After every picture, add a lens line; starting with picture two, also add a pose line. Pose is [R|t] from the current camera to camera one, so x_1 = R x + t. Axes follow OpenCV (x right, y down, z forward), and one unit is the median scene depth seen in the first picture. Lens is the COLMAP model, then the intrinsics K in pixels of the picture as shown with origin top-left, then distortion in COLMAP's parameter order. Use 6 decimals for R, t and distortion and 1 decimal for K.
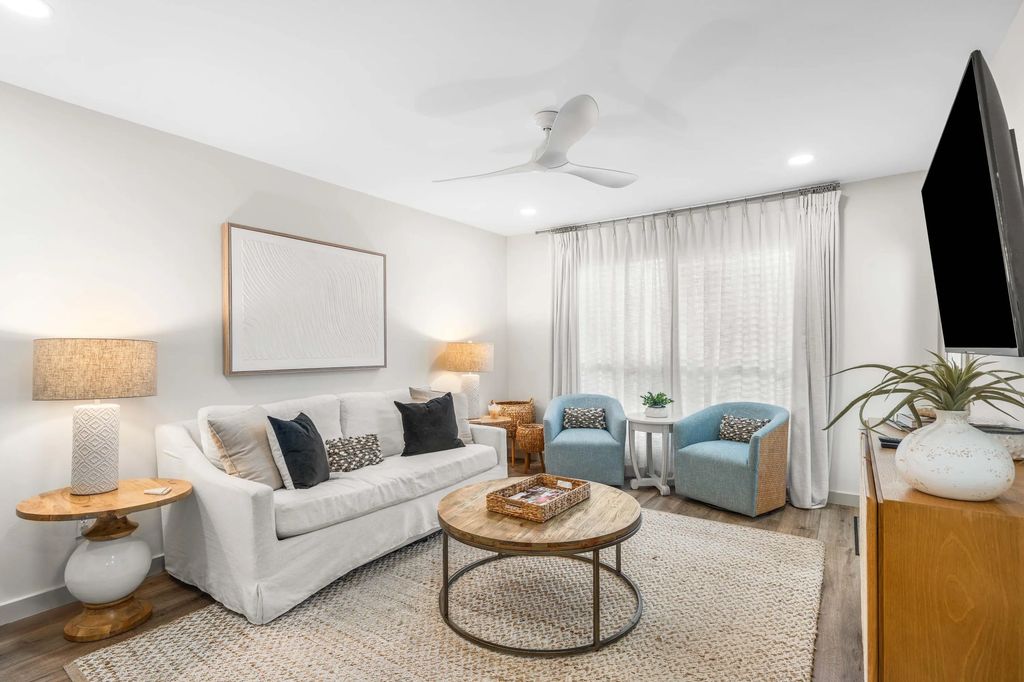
lens RADIAL K [[485.8, 0, 512.0], [0, 485.8, 341.0], [0, 0, 1]] dist [-0.000169, -0.000033]
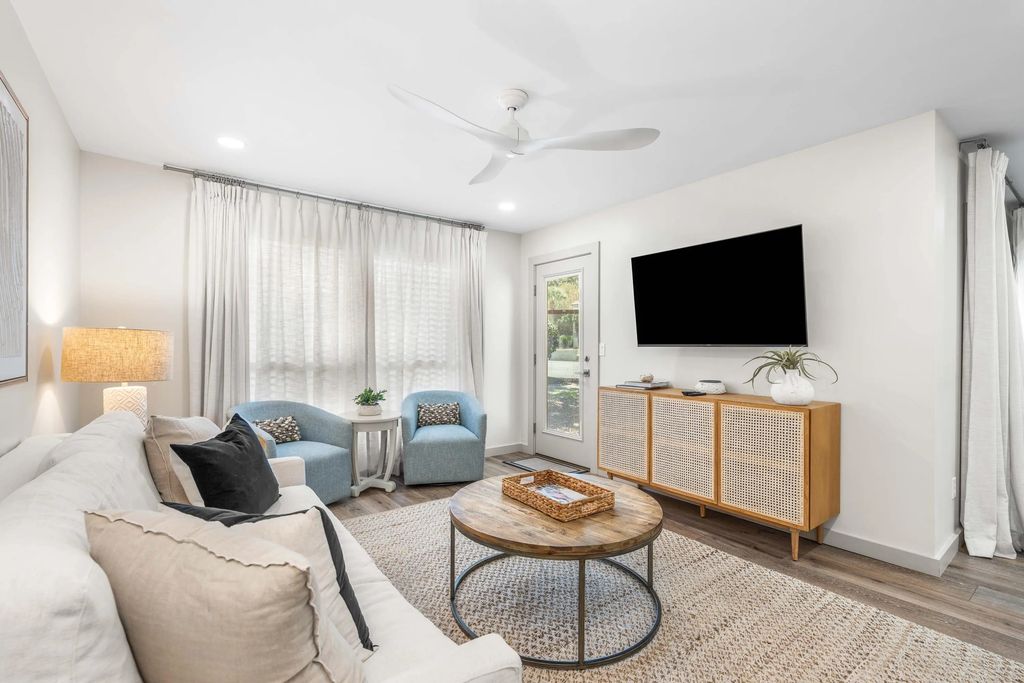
lens RADIAL K [[458.3, 0, 509.1], [0, 458.3, 334.2], [0, 0, 1]] dist [0.014792, -0.000436]
pose [[0.338149, 0.031163, 0.940576, -0.475218], [-0.020865, 0.999454, -0.025613, 0.013701], [-0.940861, -0.010964, 0.338615, 0.433167]]
